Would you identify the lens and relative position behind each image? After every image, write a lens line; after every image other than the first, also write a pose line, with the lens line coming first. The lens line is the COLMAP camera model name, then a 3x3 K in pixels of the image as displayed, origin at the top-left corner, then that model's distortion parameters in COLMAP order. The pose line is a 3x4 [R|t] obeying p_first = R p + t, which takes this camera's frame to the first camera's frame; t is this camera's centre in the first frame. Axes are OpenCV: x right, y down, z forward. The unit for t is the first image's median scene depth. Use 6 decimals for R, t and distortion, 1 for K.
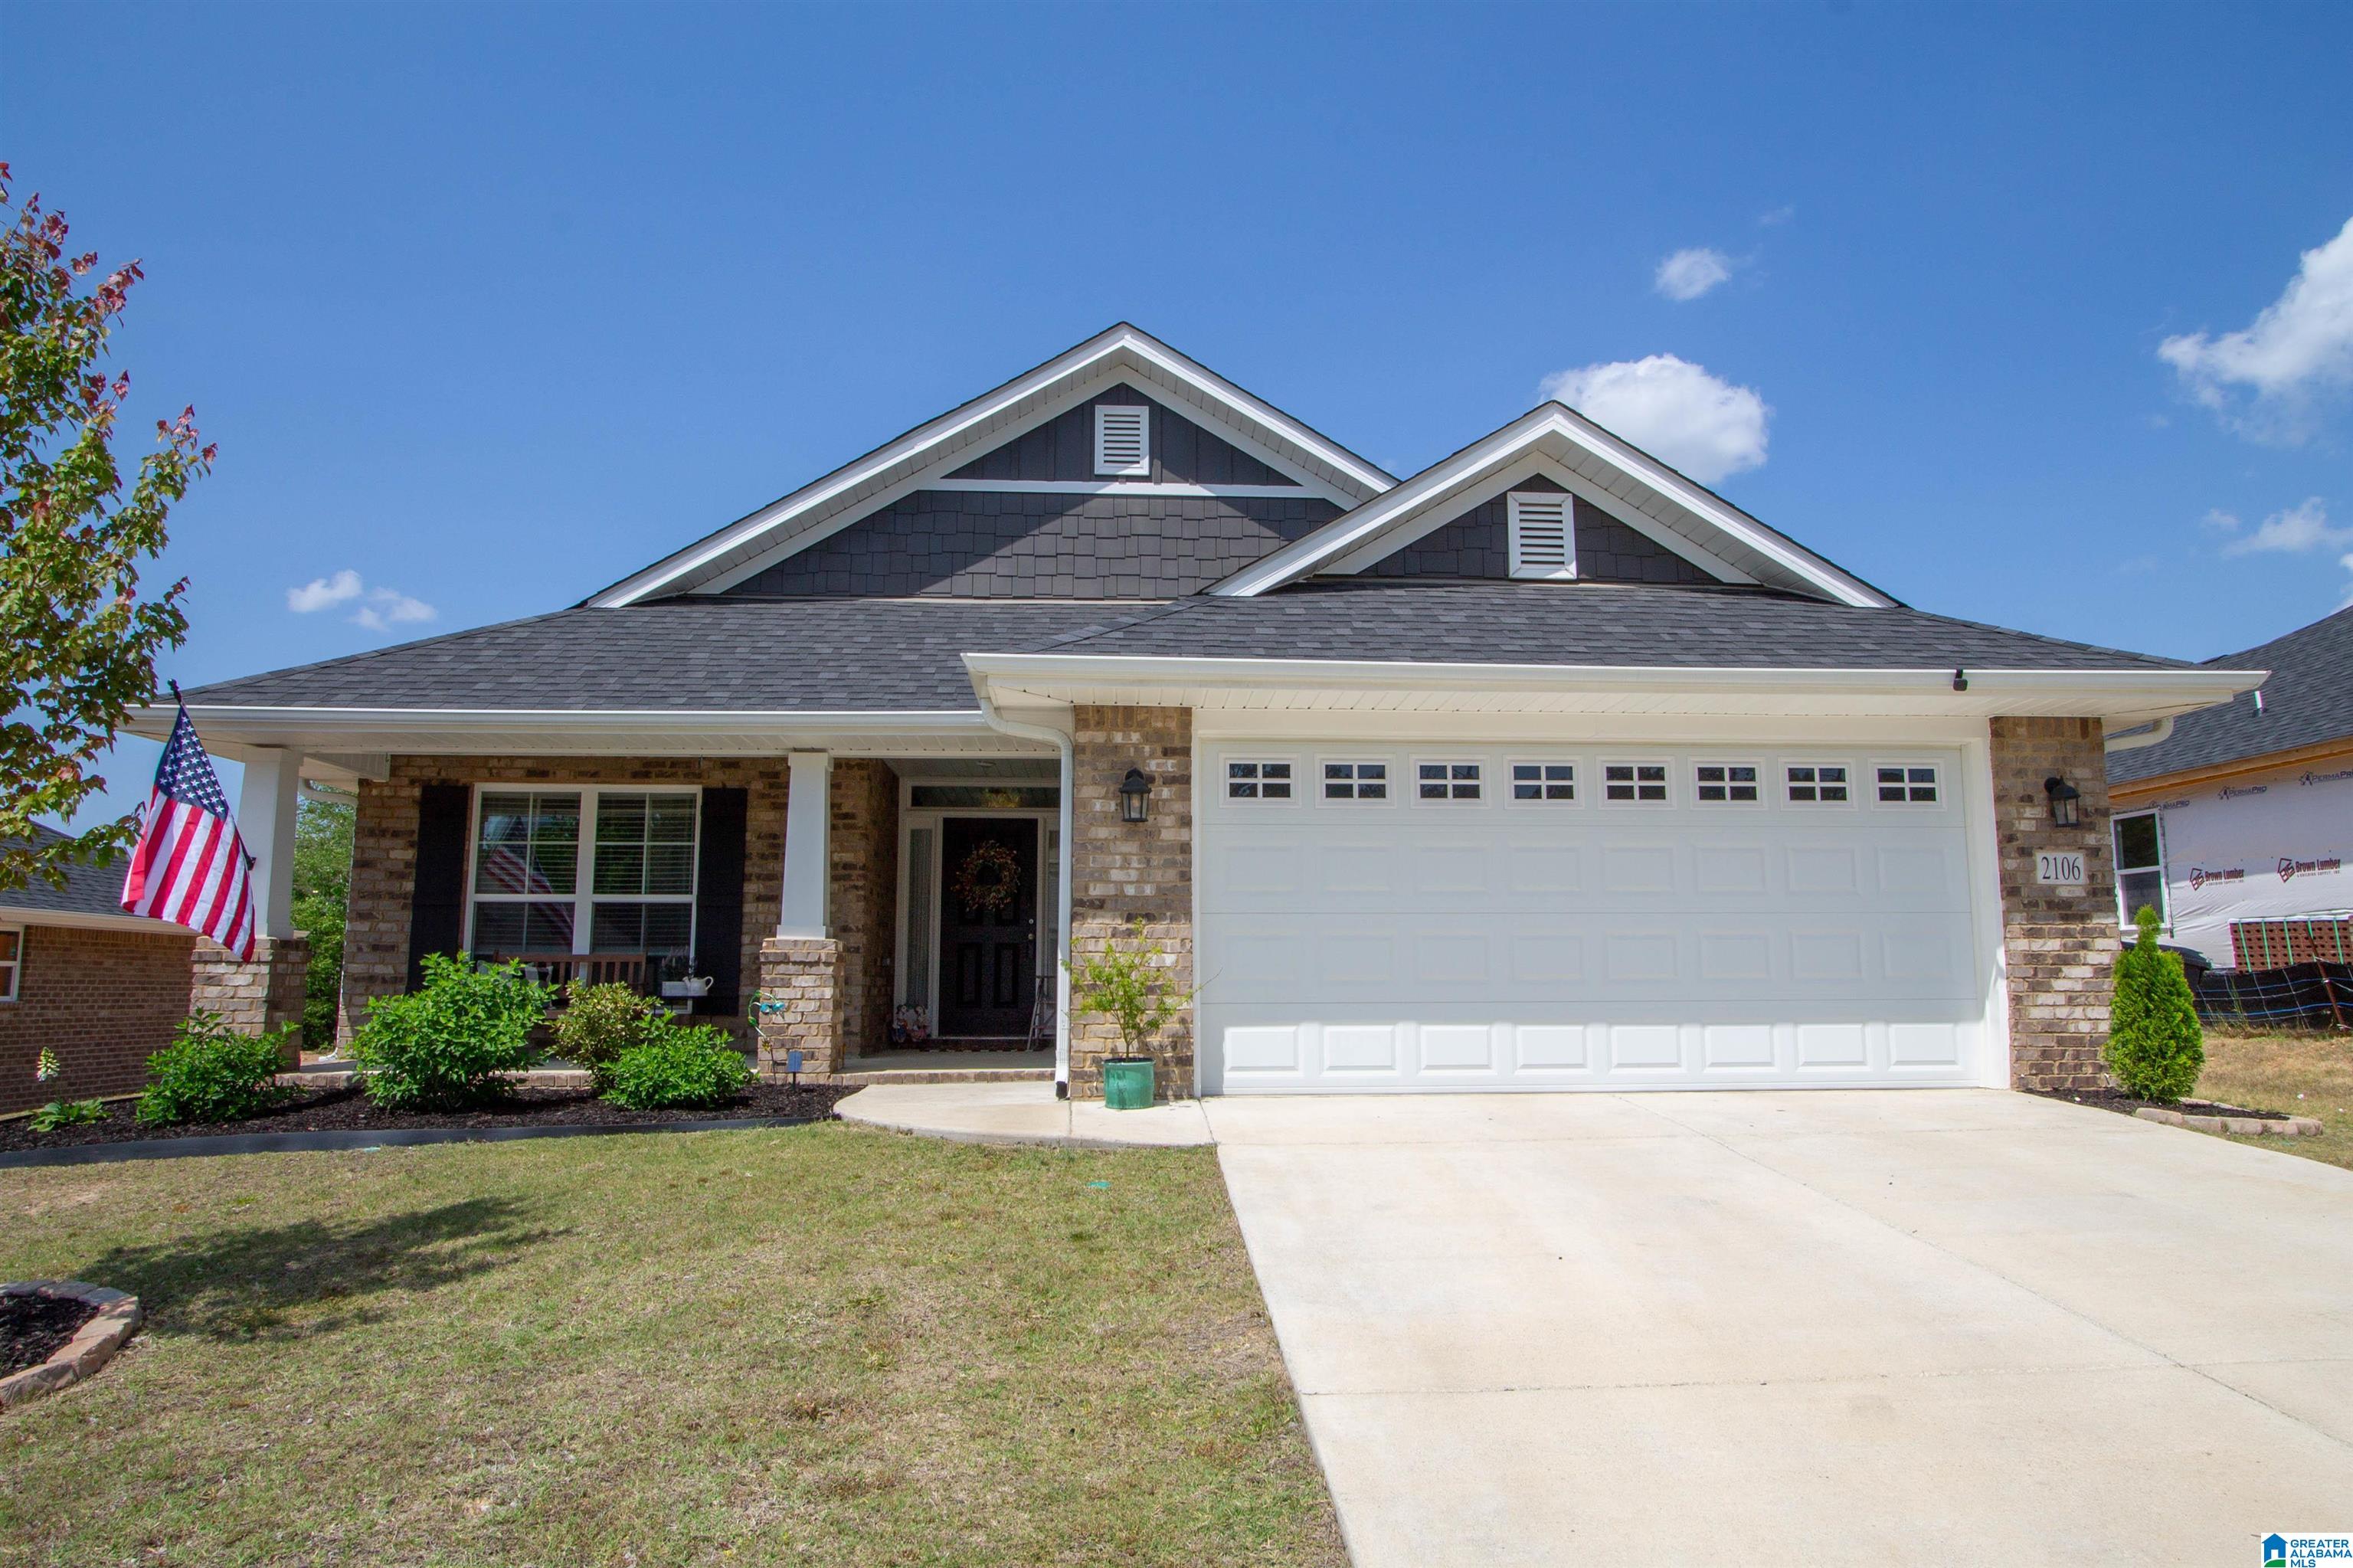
lens RADIAL K [[1500.4, 0, 1175.2], [0, 1500.4, 789.2], [0, 0, 1]] dist [-0.004375, 0.011379]
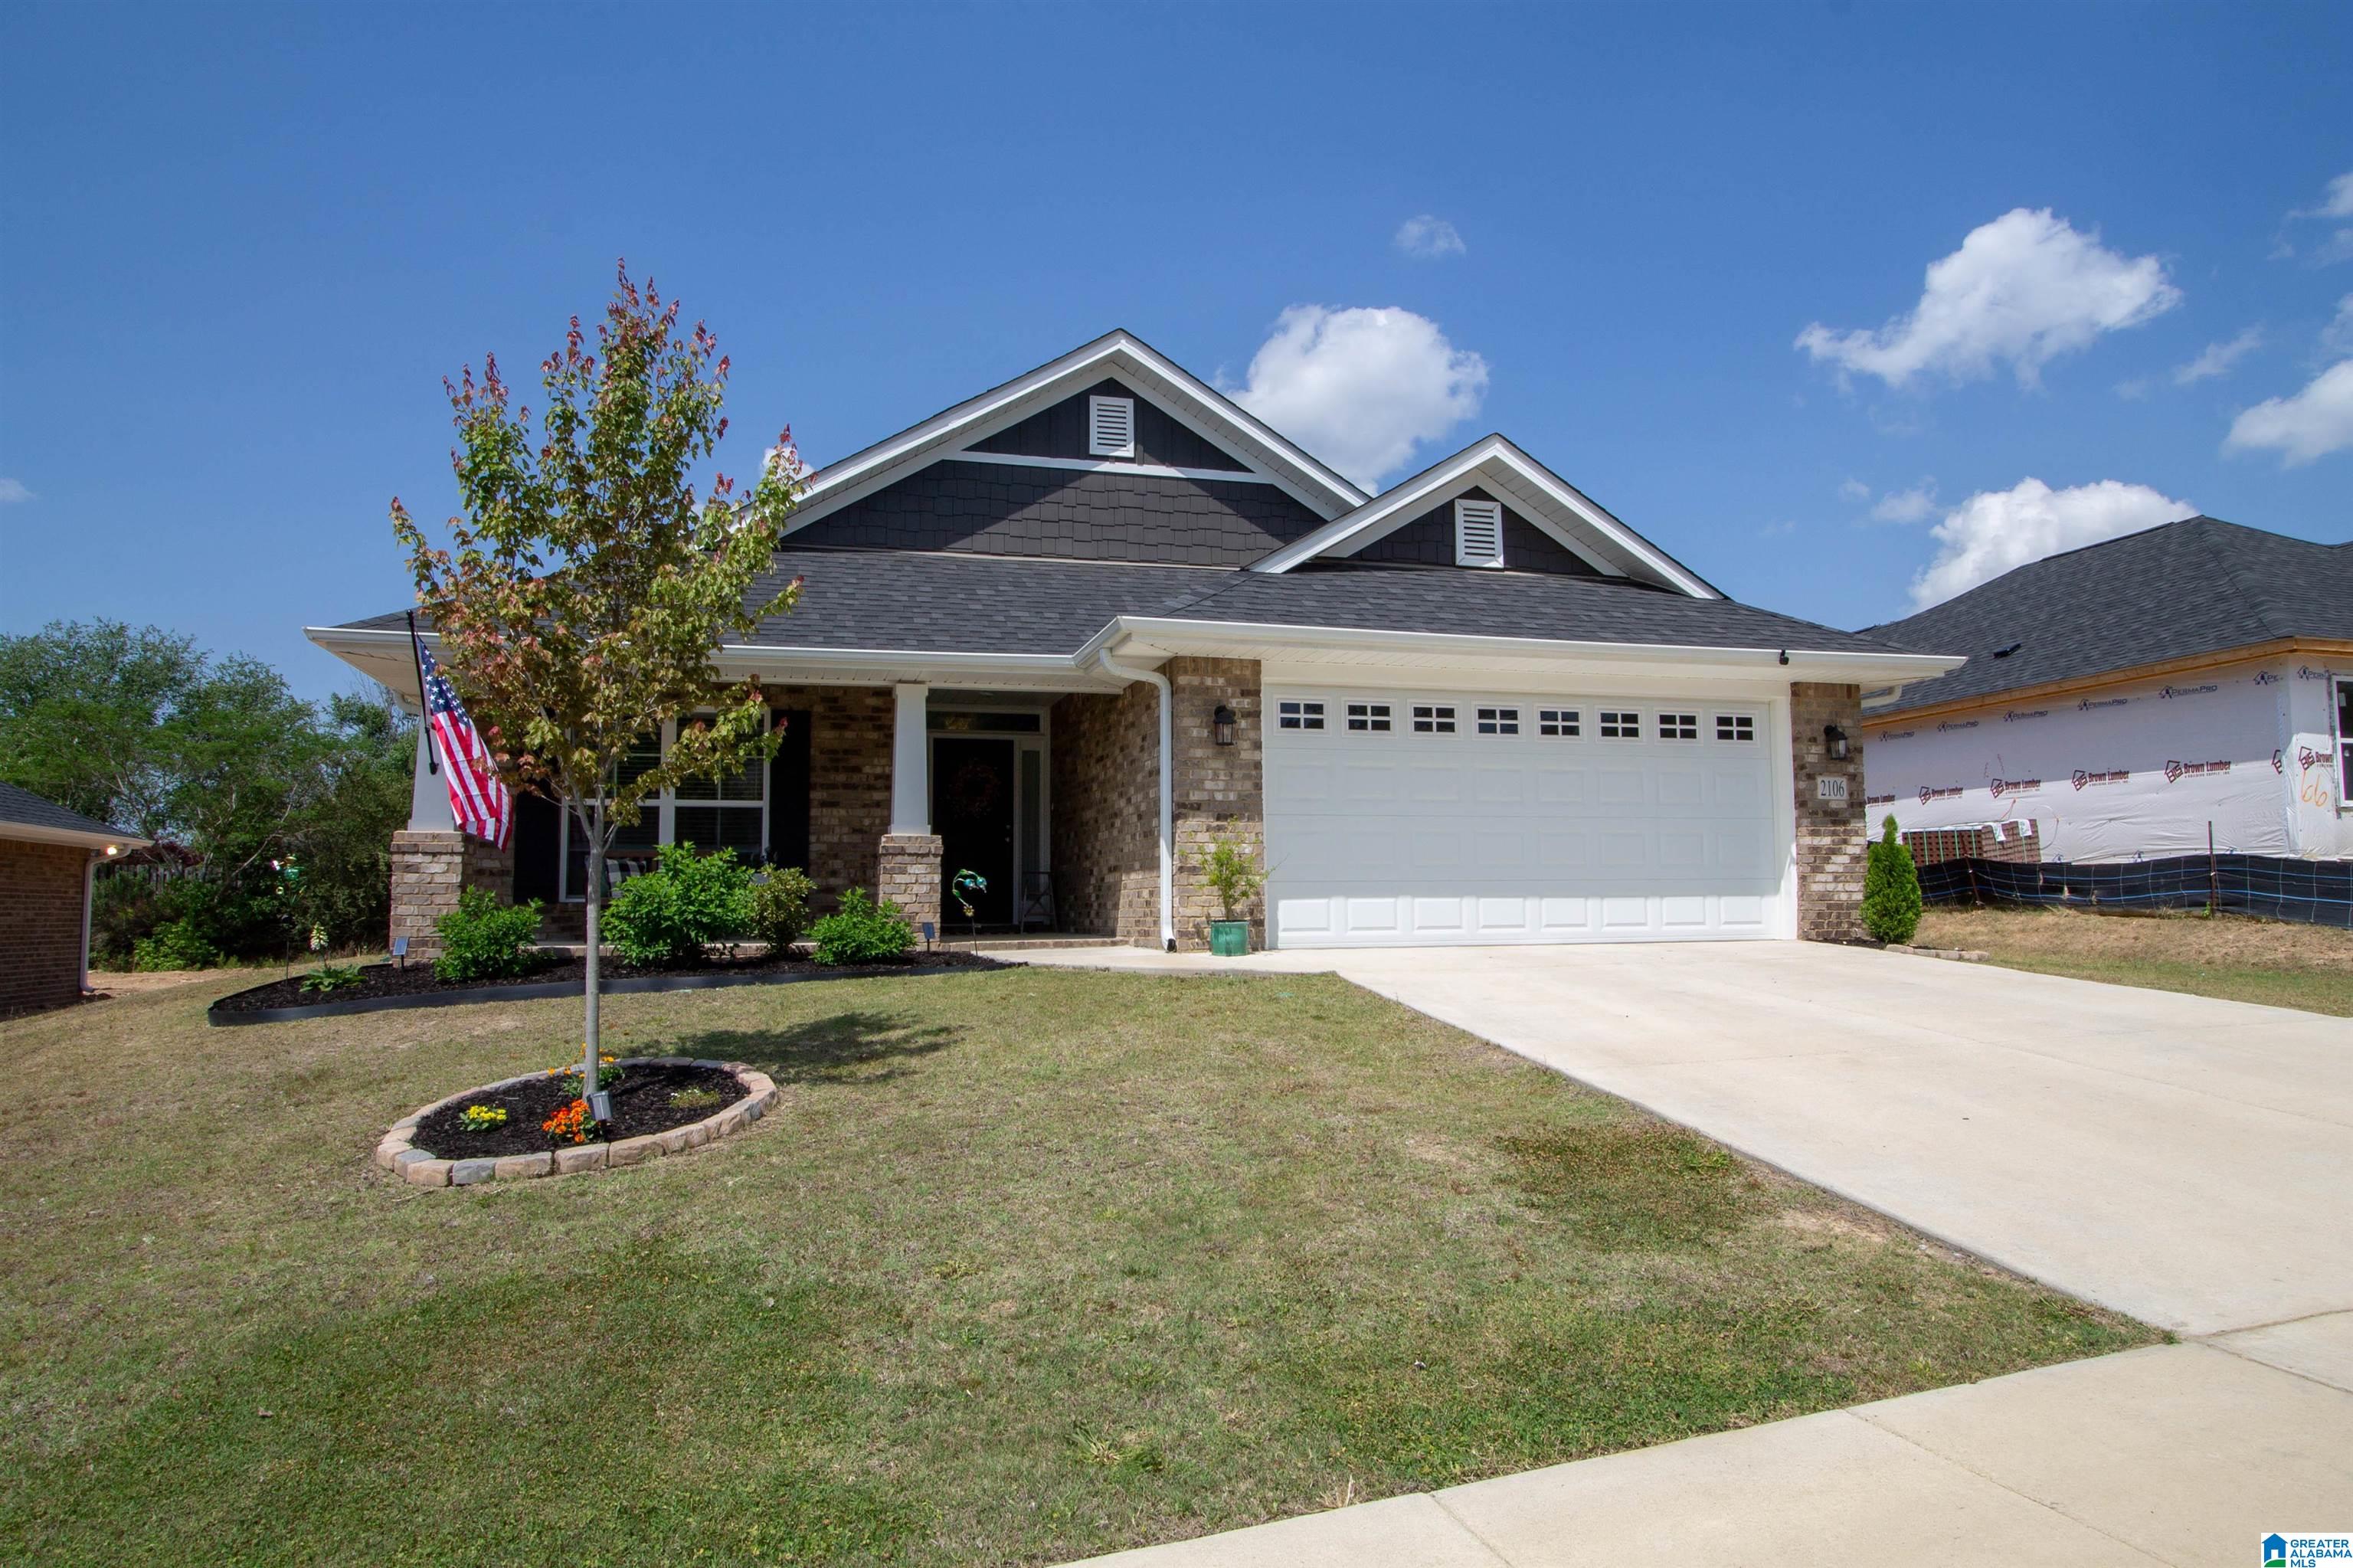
lens RADIAL K [[1500.4, 0, 1181.6], [0, 1500.4, 785.9], [0, 0, 1]] dist [-0.004375, 0.011379]
pose [[0.978266, 0.010898, 0.207066, -0.296945], [-0.021039, 0.998681, 0.046838, -0.003763], [-0.206283, -0.050177, 0.977205, -0.260718]]
